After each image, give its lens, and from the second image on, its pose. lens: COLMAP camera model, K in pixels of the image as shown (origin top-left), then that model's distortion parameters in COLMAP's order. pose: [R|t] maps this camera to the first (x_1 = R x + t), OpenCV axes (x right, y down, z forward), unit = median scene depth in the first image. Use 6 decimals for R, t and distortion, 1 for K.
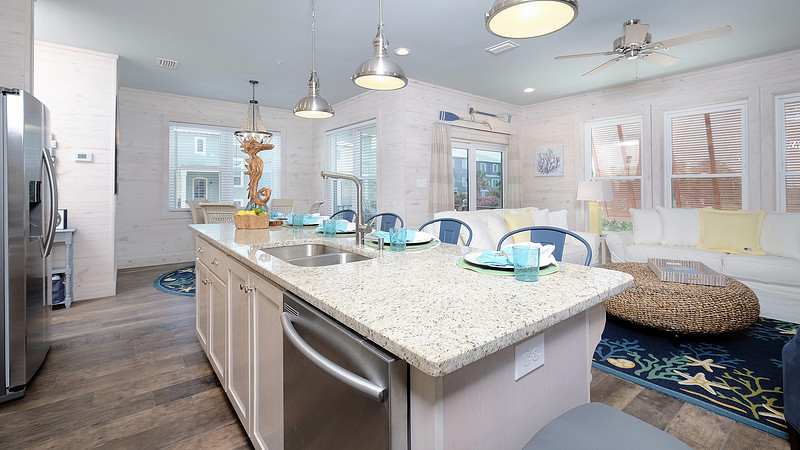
lens RADIAL K [[352.8, 0, 402.0], [0, 352.8, 218.7], [0, 0, 1]] dist [0.000615, -0.000258]
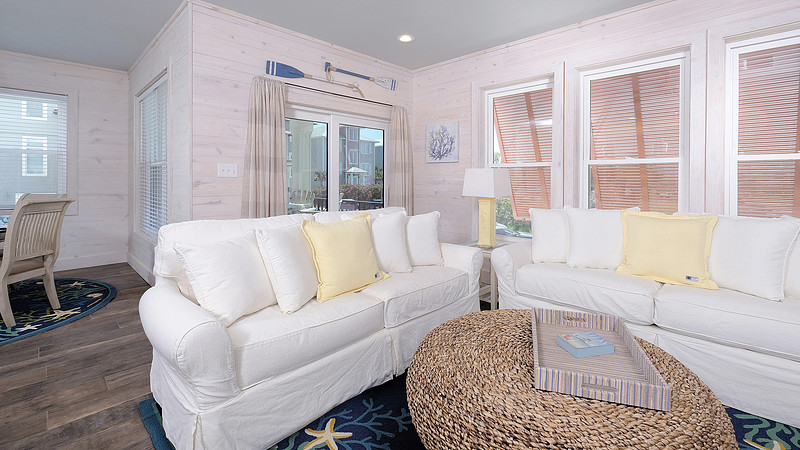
lens RADIAL K [[352.8, 0, 395.7], [0, 352.8, 223.0], [0, 0, 1]] dist [0.000615, -0.000258]
pose [[0.992497, -0.012533, 0.121624, 0.253149], [0.007758, 0.999183, 0.039653, -0.025032], [-0.122022, -0.038412, 0.991784, 0.293230]]
